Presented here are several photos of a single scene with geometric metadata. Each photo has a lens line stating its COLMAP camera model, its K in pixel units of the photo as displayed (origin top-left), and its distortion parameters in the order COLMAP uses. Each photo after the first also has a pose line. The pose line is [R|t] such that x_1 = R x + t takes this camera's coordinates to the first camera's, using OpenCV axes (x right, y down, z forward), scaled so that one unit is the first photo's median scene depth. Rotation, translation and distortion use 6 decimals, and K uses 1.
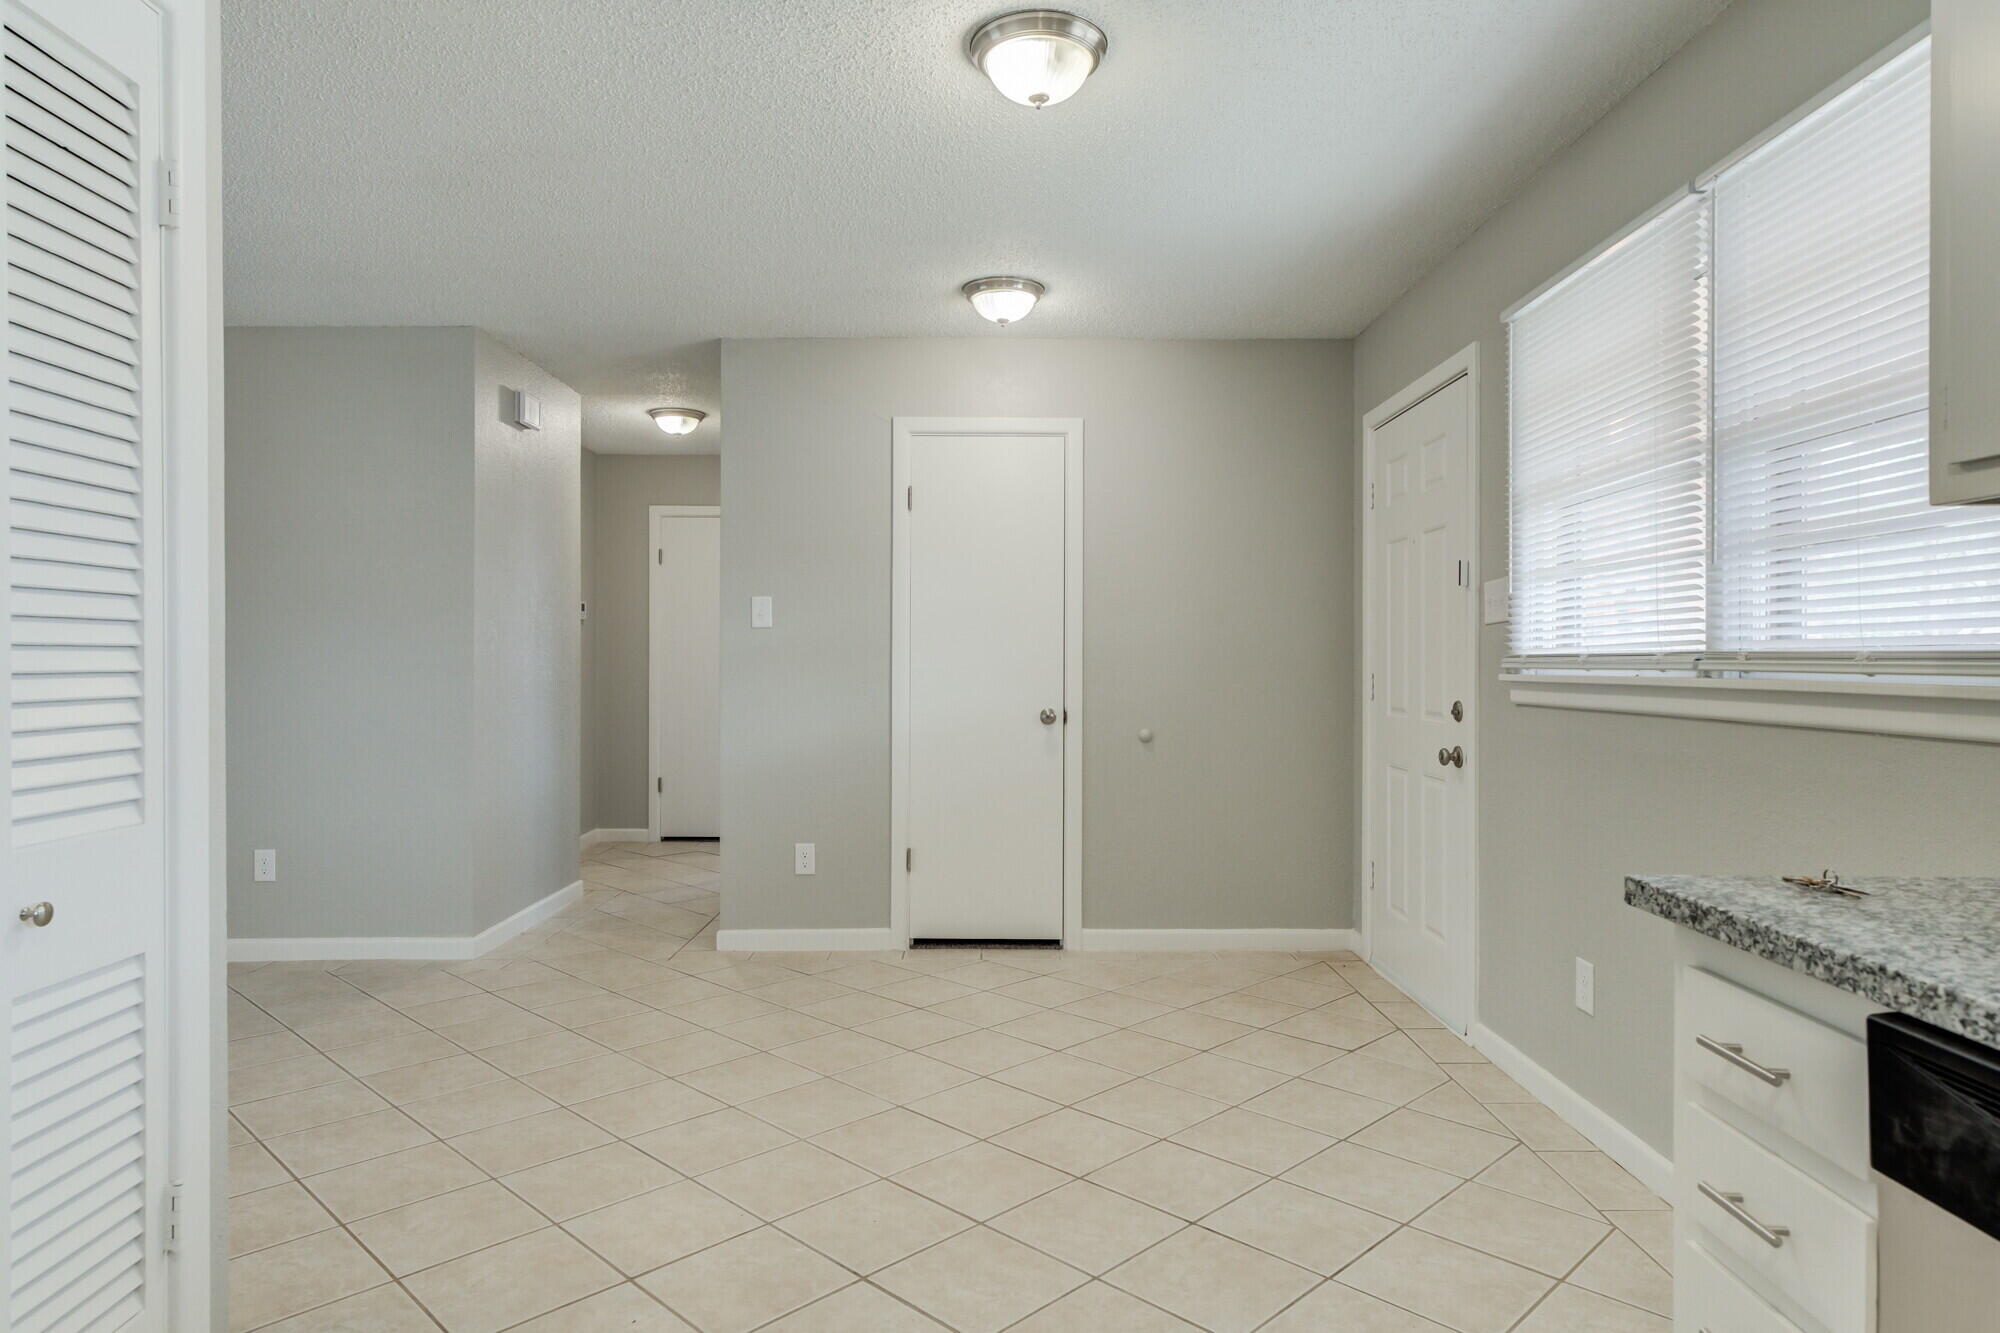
lens RADIAL K [[1196.0, 0, 987.9], [0, 1196.0, 655.1], [0, 0, 1]] dist [0.006805, 0.007769]
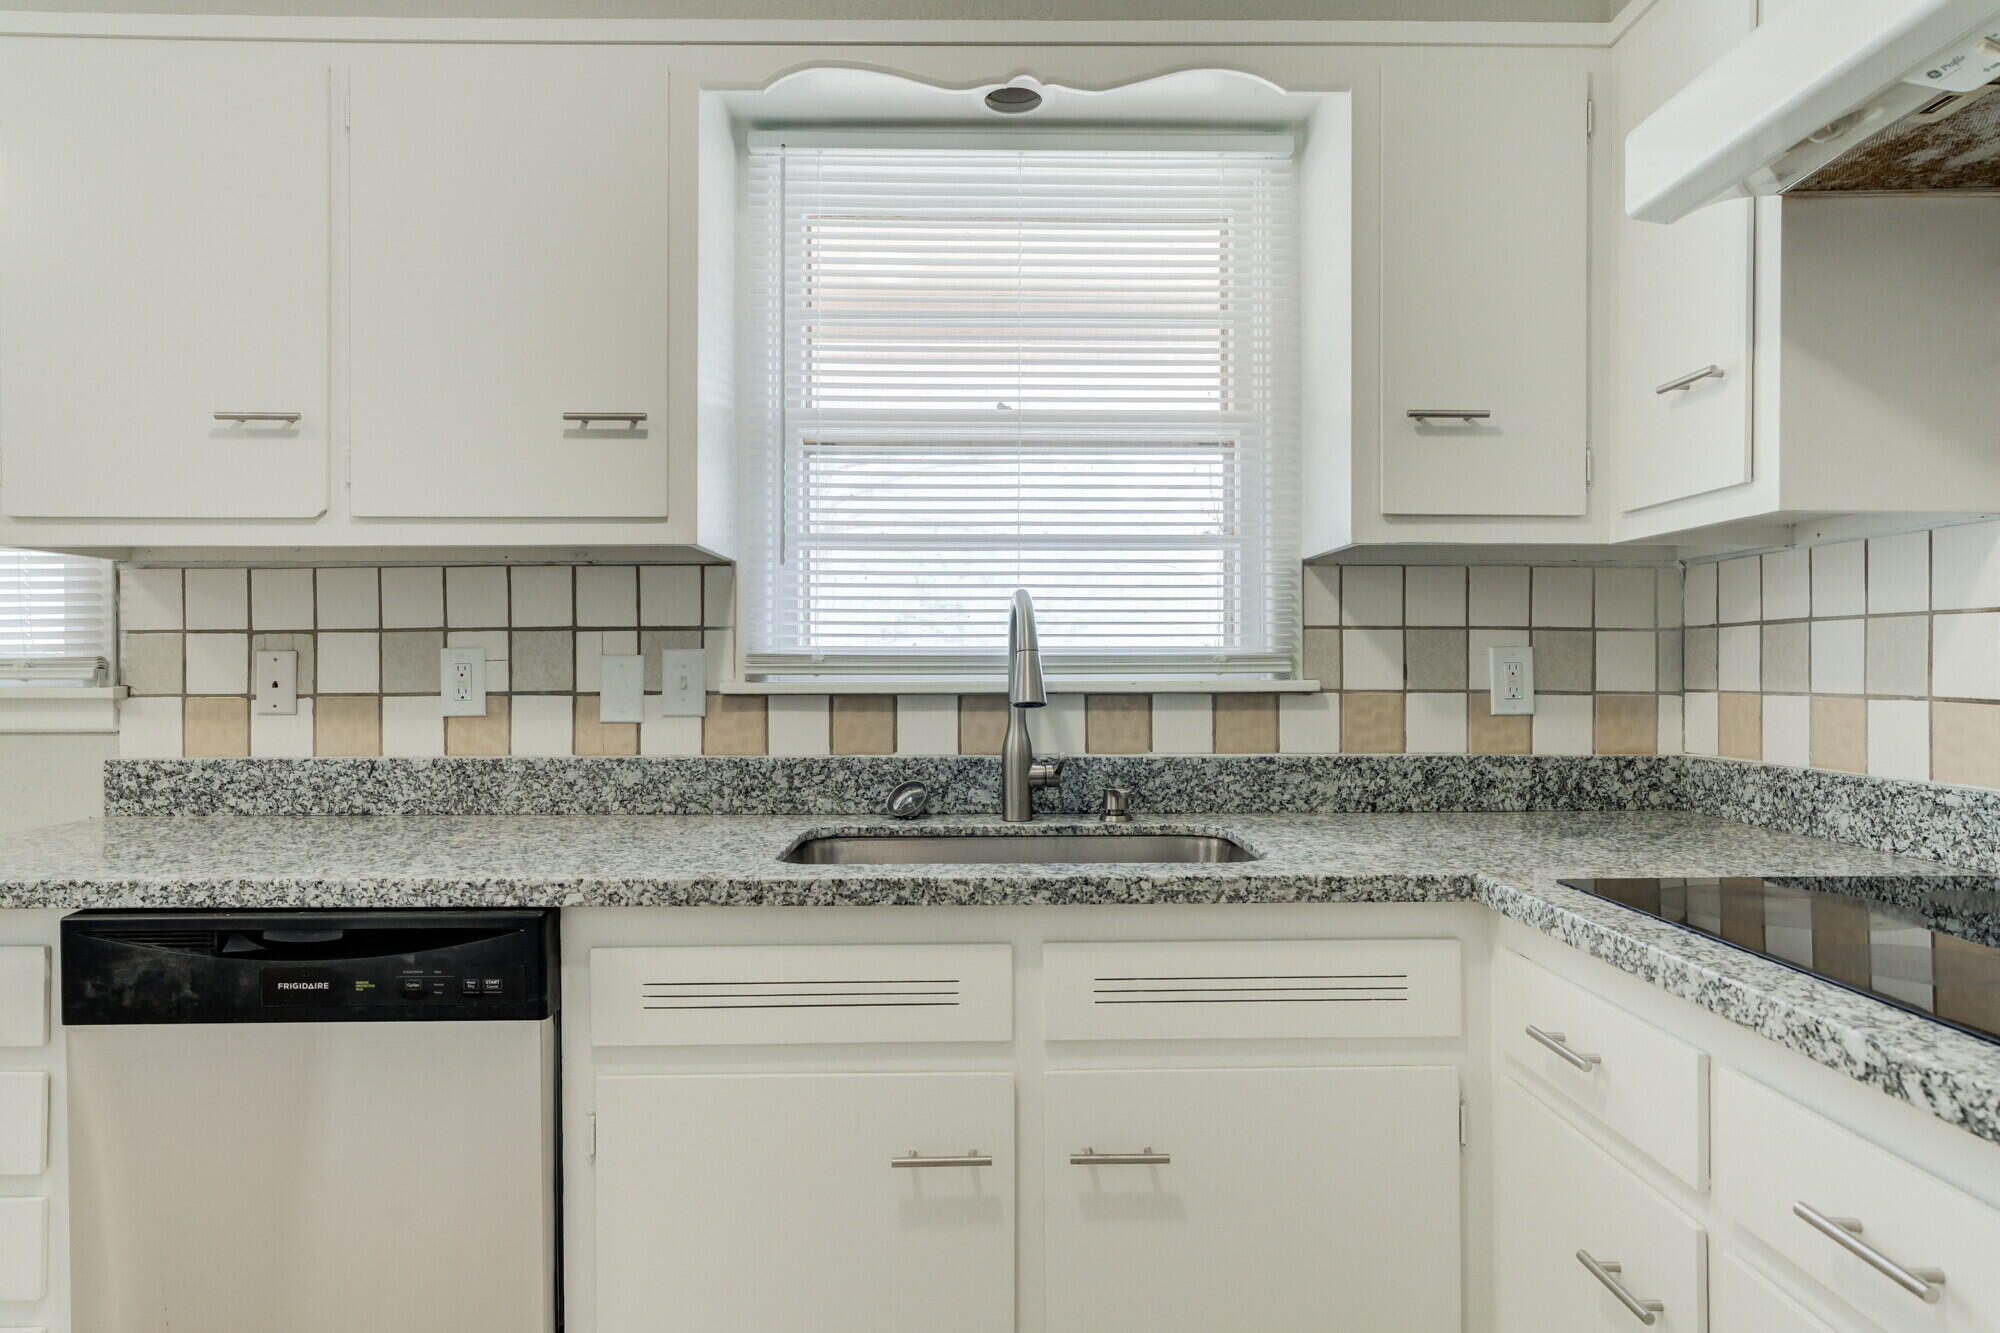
lens RADIAL K [[1196.0, 0, 987.4], [0, 1196.0, 661.5], [0, 0, 1]] dist [0.006805, 0.007769]
pose [[-0.014410, 0.000195, 0.999896, -0.559121], [-0.002480, 0.999997, -0.000231, -0.002512], [-0.999893, -0.002483, -0.014409, -0.047406]]
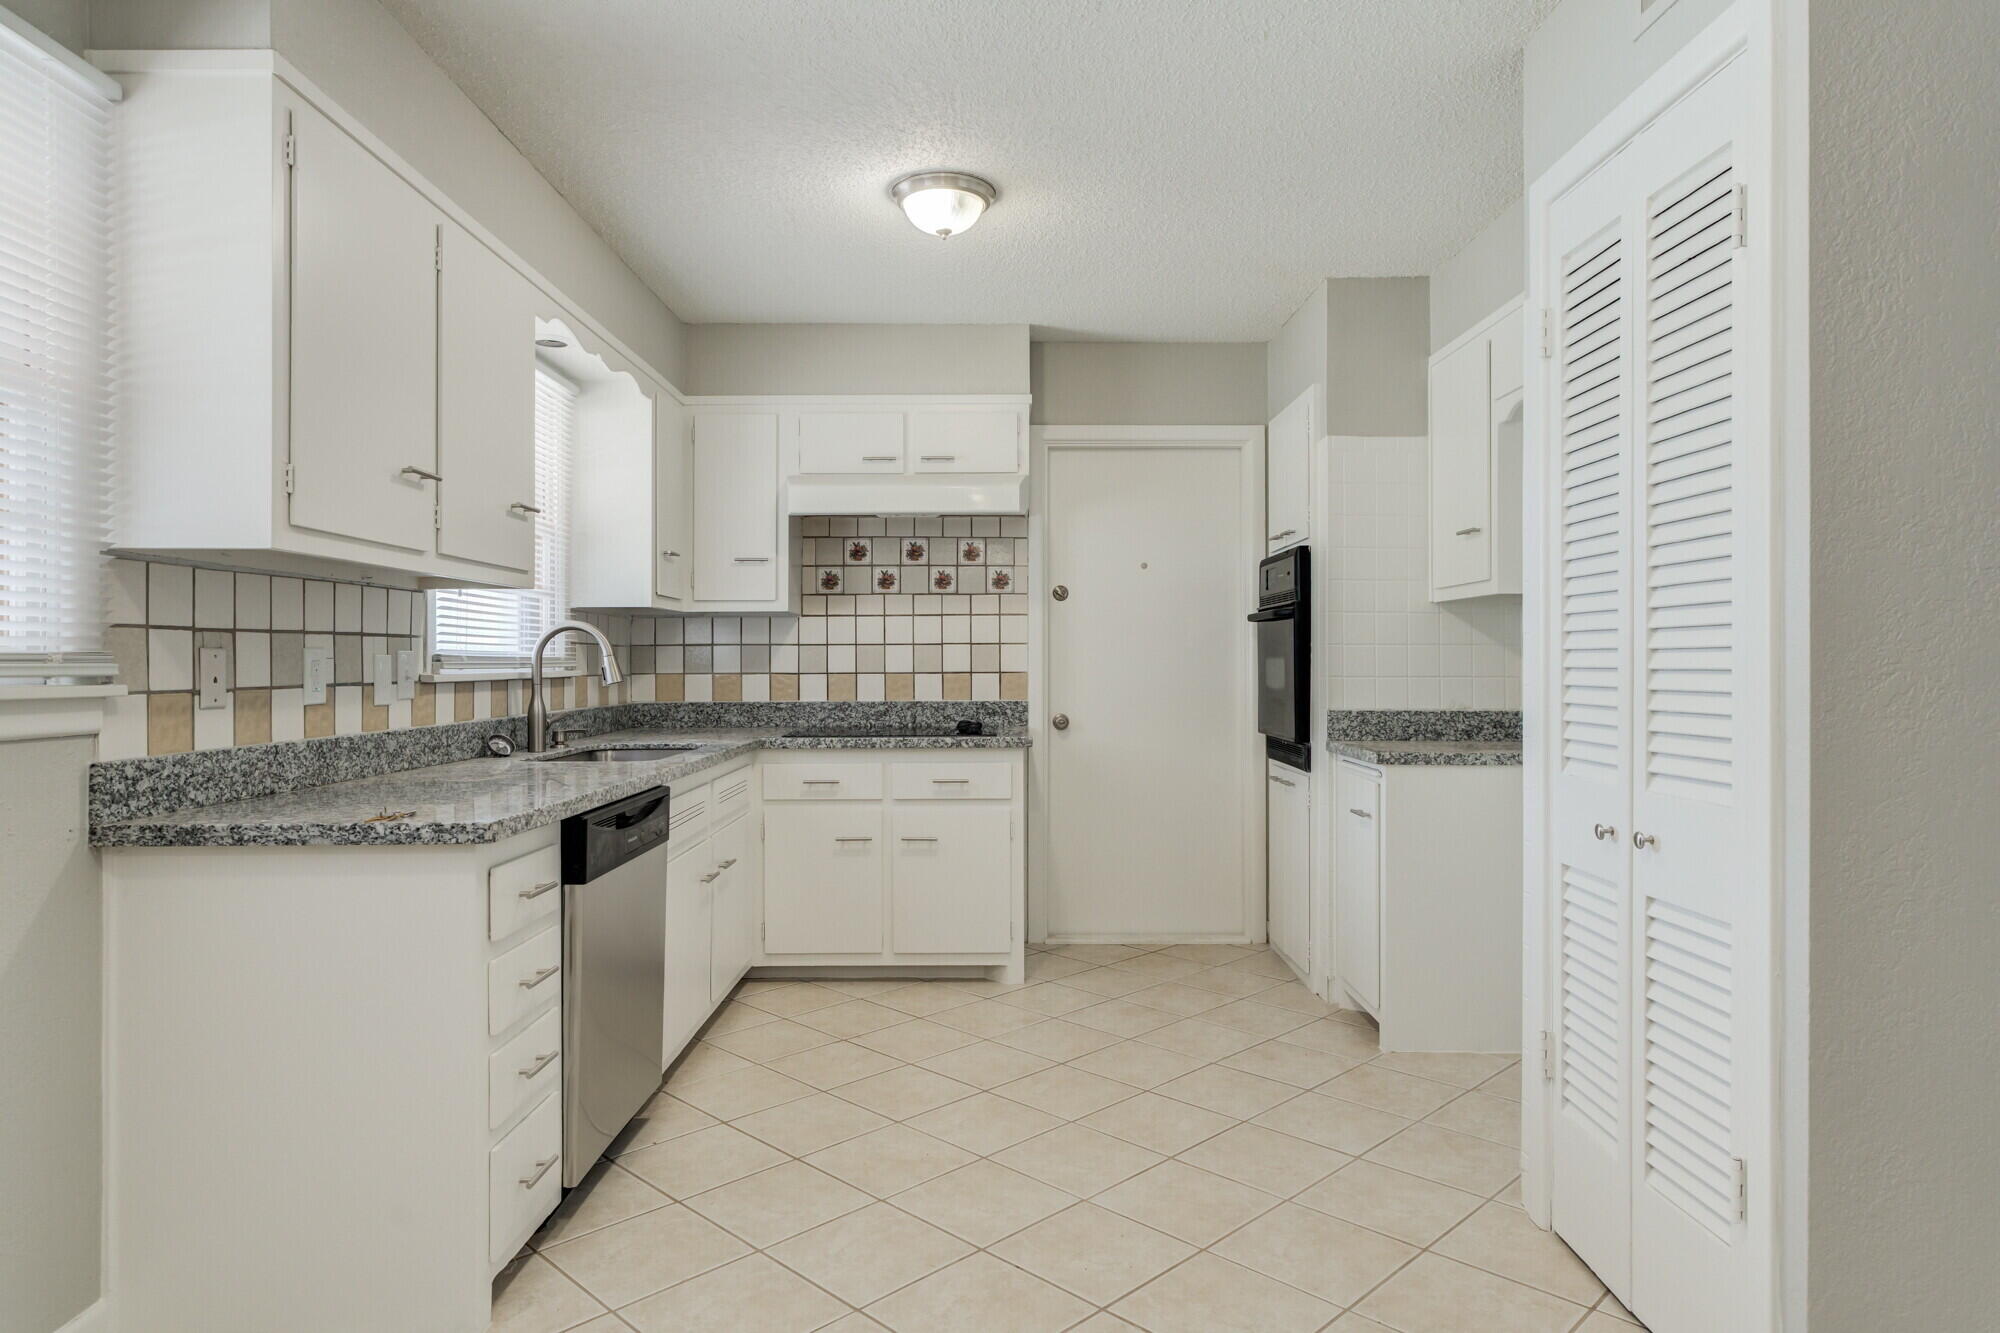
lens RADIAL K [[1196.0, 0, 1001.5], [0, 1196.0, 660.7], [0, 0, 1]] dist [0.006805, 0.007769]
pose [[-0.999989, -0.000345, -0.004716, -0.032514], [-0.000321, 0.999988, -0.004986, 0.011329], [0.004718, -0.004985, -0.999976, 2.637957]]
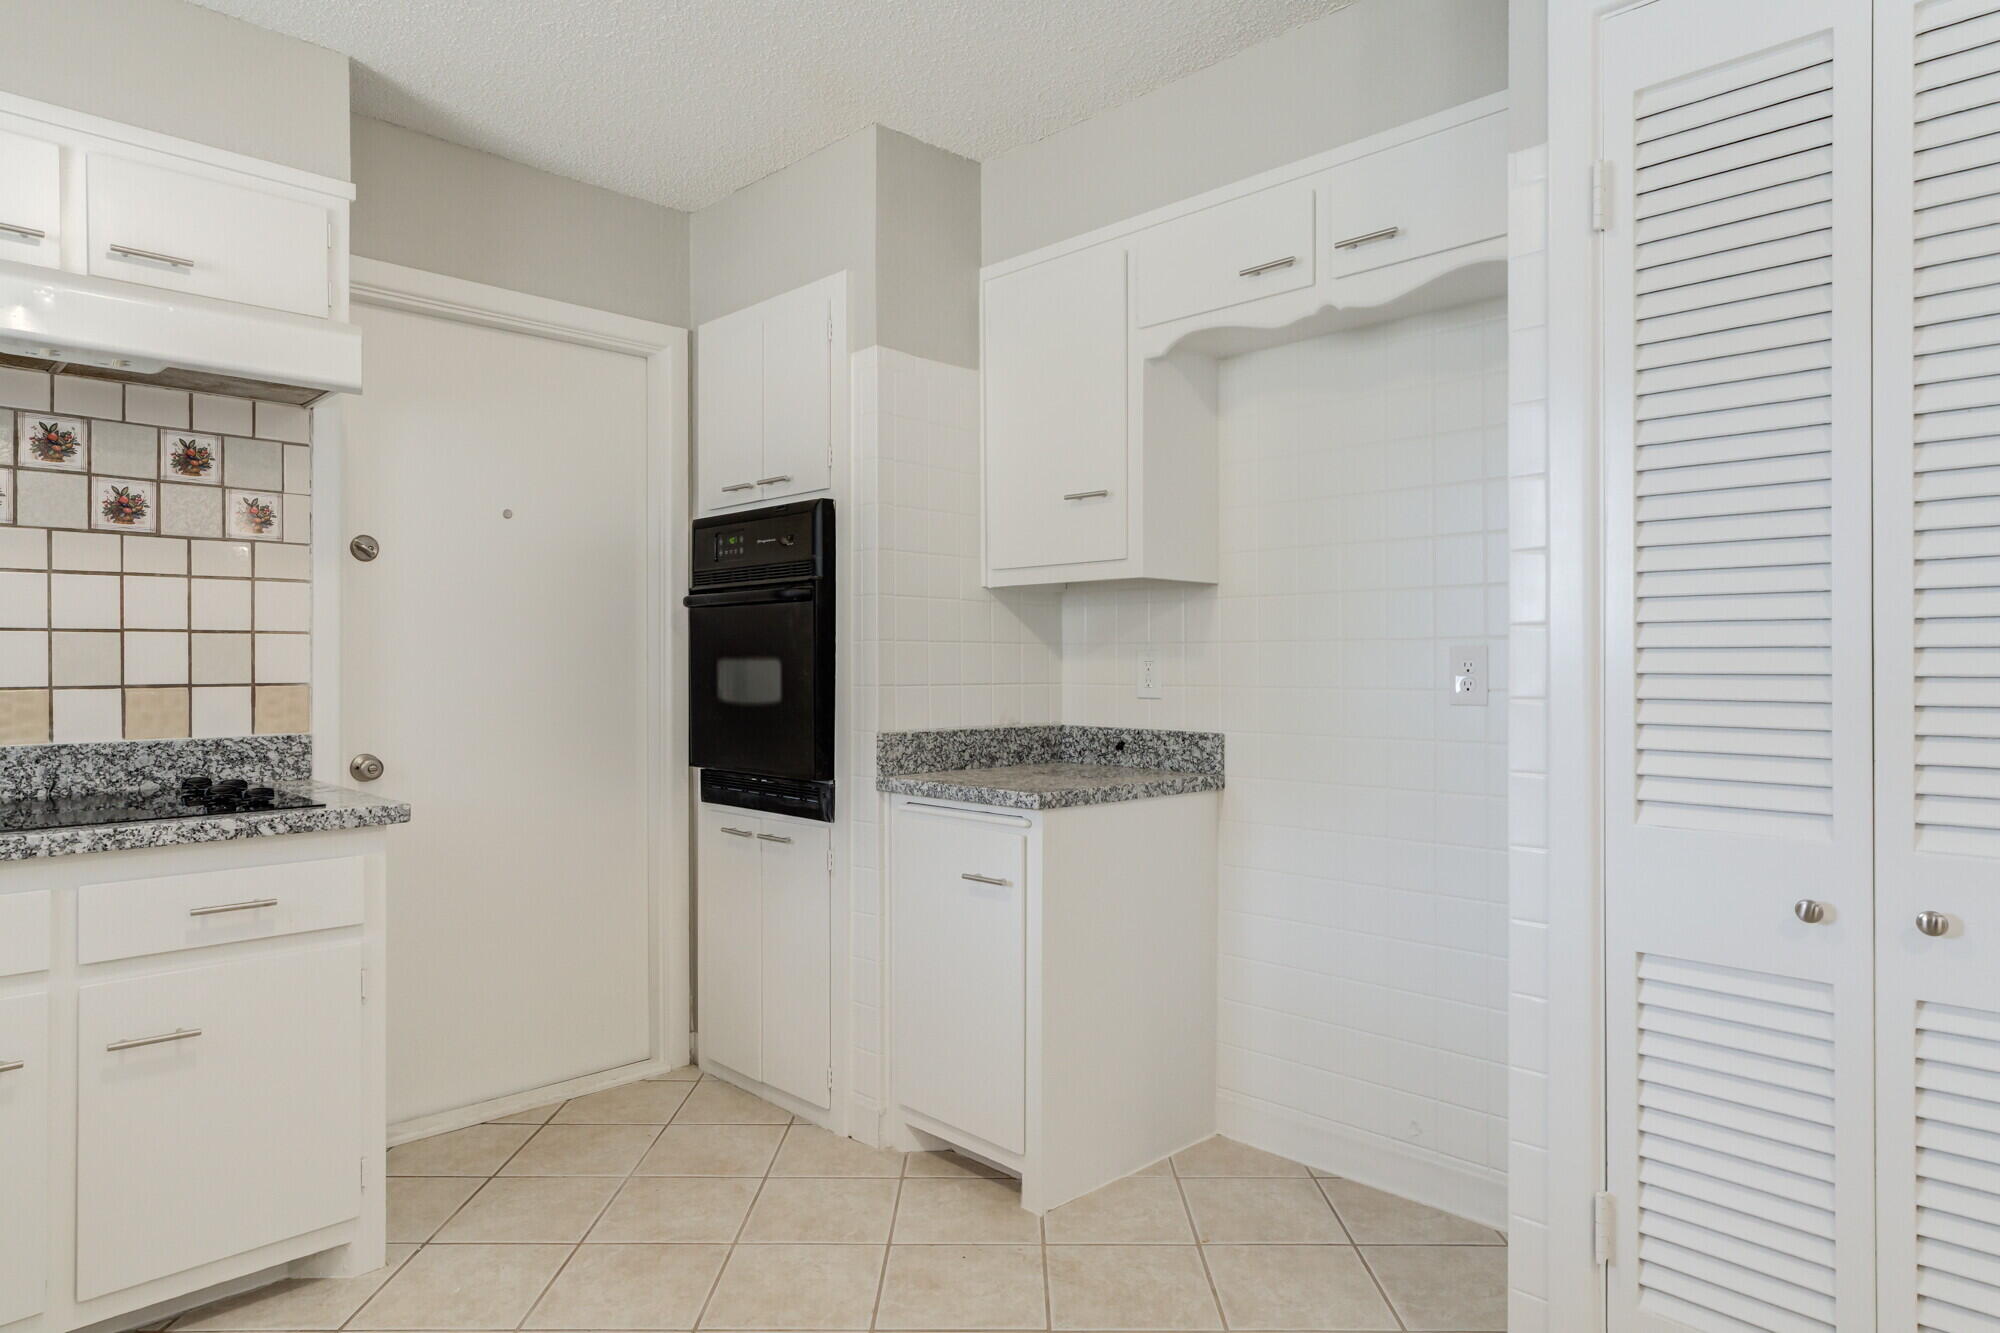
lens RADIAL K [[1196.0, 0, 999.8], [0, 1196.0, 659.1], [0, 0, 1]] dist [0.006805, 0.007769]
pose [[-0.710698, -0.003720, -0.703487, 0.481494], [0.002722, 0.999964, -0.008038, 0.006072], [0.703492, -0.007628, -0.710662, 1.285632]]
